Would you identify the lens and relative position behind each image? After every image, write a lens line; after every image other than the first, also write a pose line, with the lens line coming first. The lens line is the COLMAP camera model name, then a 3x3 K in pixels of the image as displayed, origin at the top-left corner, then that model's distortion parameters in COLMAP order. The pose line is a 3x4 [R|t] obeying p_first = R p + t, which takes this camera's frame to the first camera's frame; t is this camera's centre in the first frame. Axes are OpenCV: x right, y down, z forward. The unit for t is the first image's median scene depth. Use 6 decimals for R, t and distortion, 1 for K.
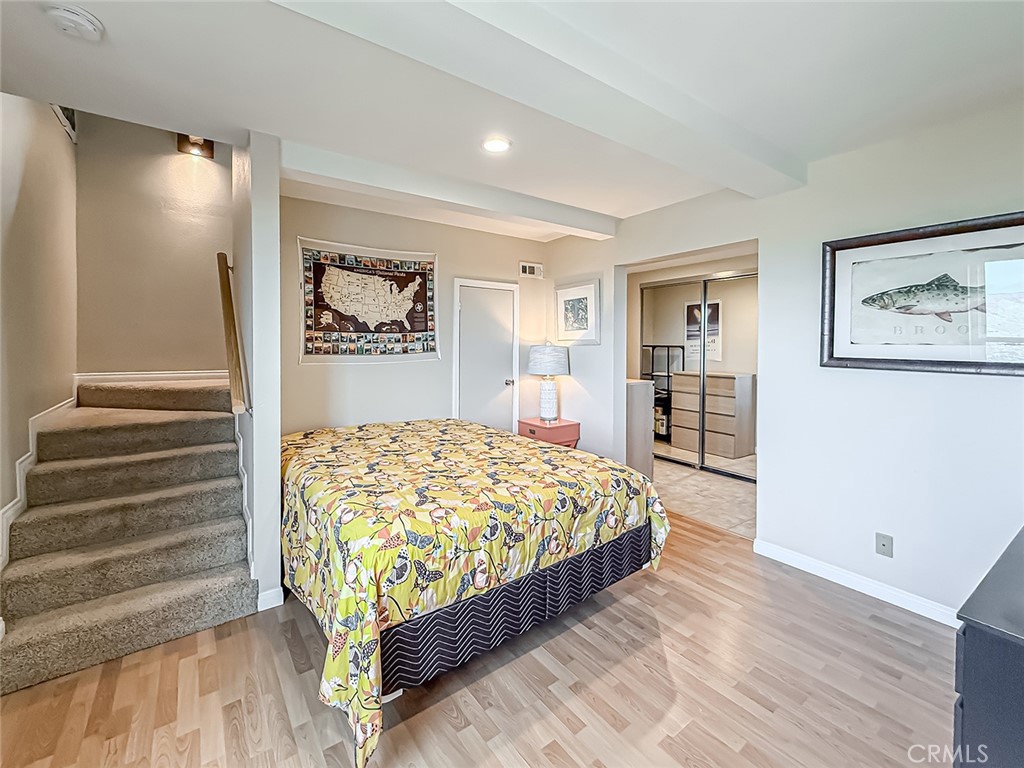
lens RADIAL K [[426.7, 0, 517.4], [0, 426.7, 382.5], [0, 0, 1]] dist [-0.000619, -0.000337]
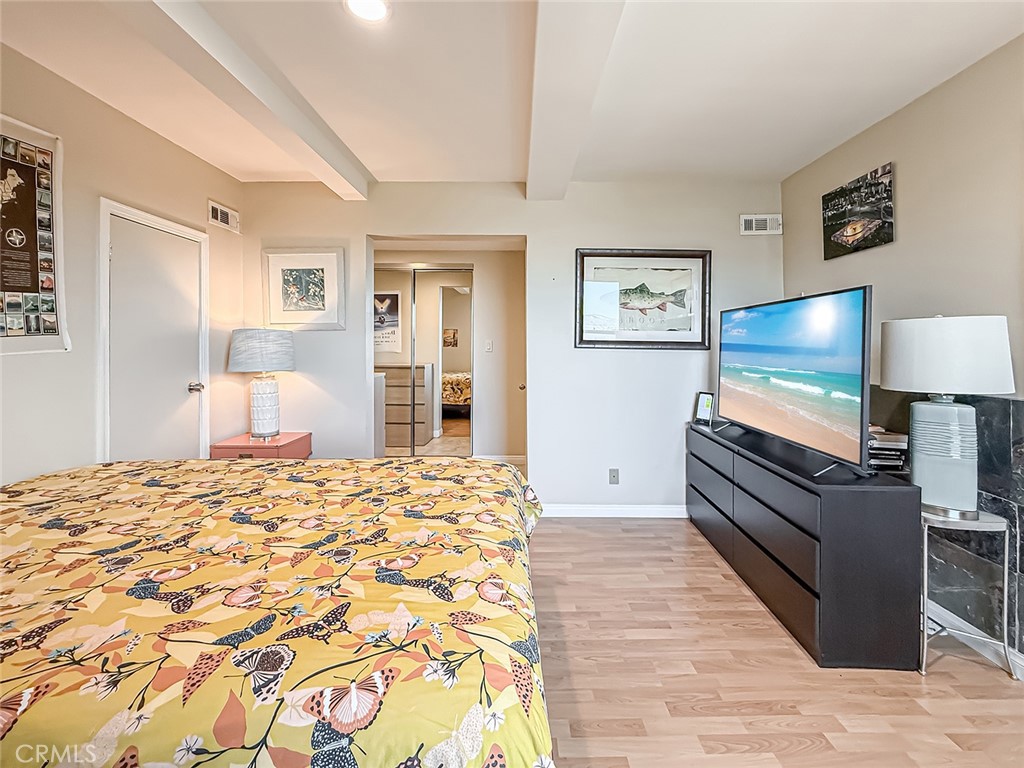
lens RADIAL K [[426.7, 0, 526.8], [0, 426.7, 365.4], [0, 0, 1]] dist [-0.000619, -0.000337]
pose [[0.585178, -0.043456, 0.809740, -0.280860], [0.072655, 0.997357, 0.001019, 0.002213], [-0.807643, 0.058236, 0.586789, 0.280706]]
